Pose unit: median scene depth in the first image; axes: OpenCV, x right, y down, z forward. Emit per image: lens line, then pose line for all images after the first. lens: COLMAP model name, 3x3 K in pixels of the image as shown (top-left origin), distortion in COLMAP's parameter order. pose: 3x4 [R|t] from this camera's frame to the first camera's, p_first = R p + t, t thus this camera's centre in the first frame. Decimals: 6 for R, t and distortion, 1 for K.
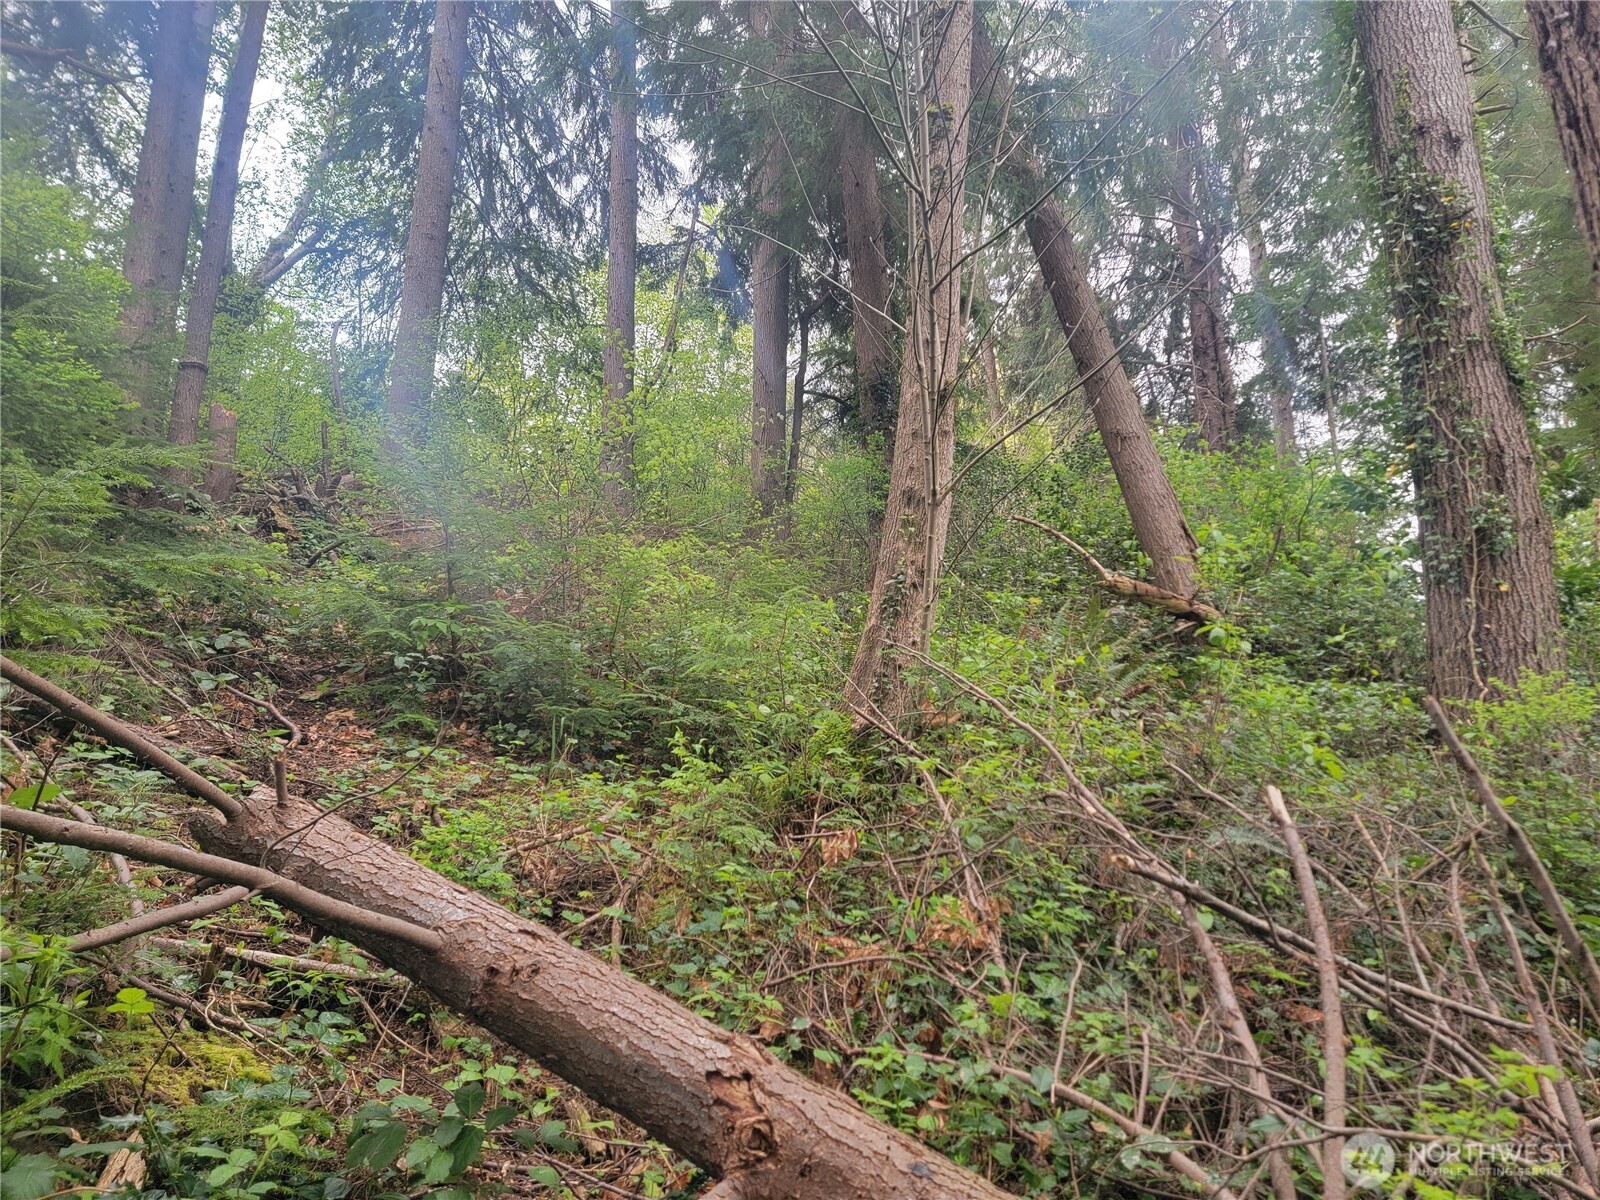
lens RADIAL K [[1099.6, 0, 804.3], [0, 1099.6, 597.3], [0, 0, 1]] dist [0.090205, -0.080756]
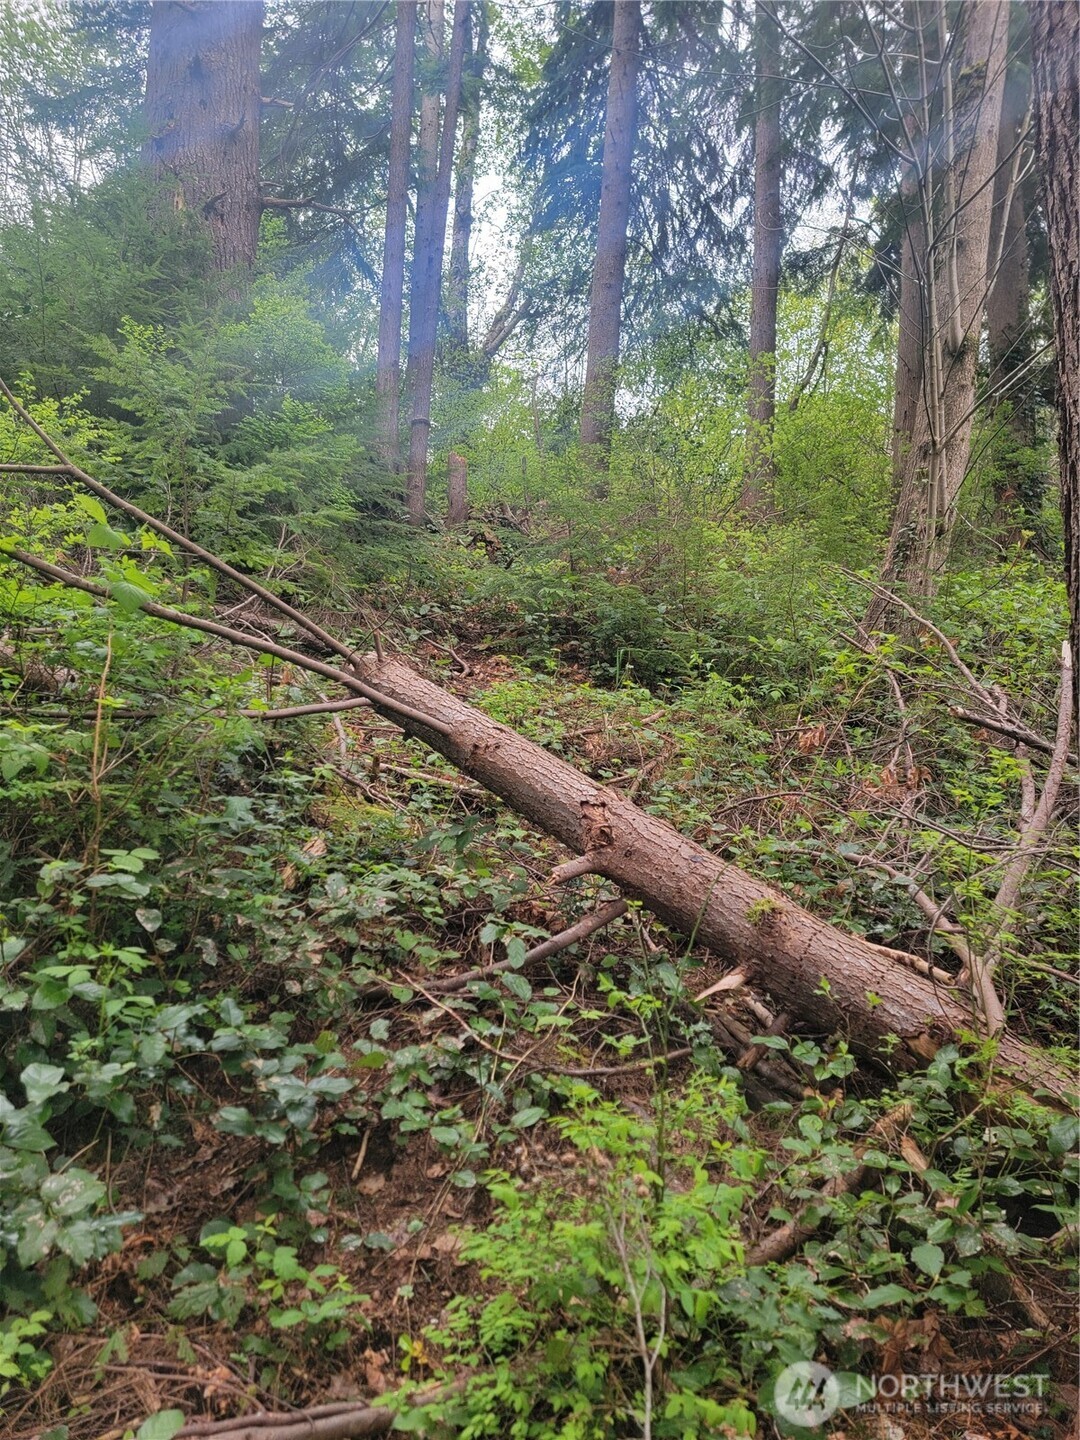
lens RADIAL K [[989.7, 0, 542.6], [0, 989.7, 760.9], [0, 0, 1]] dist [0.090205, -0.080756]
pose [[0.900370, 0.021062, -0.434614, 0.106770], [0.043723, 0.989393, 0.138527, 0.033724], [0.432922, -0.143728, 0.889899, -0.070697]]
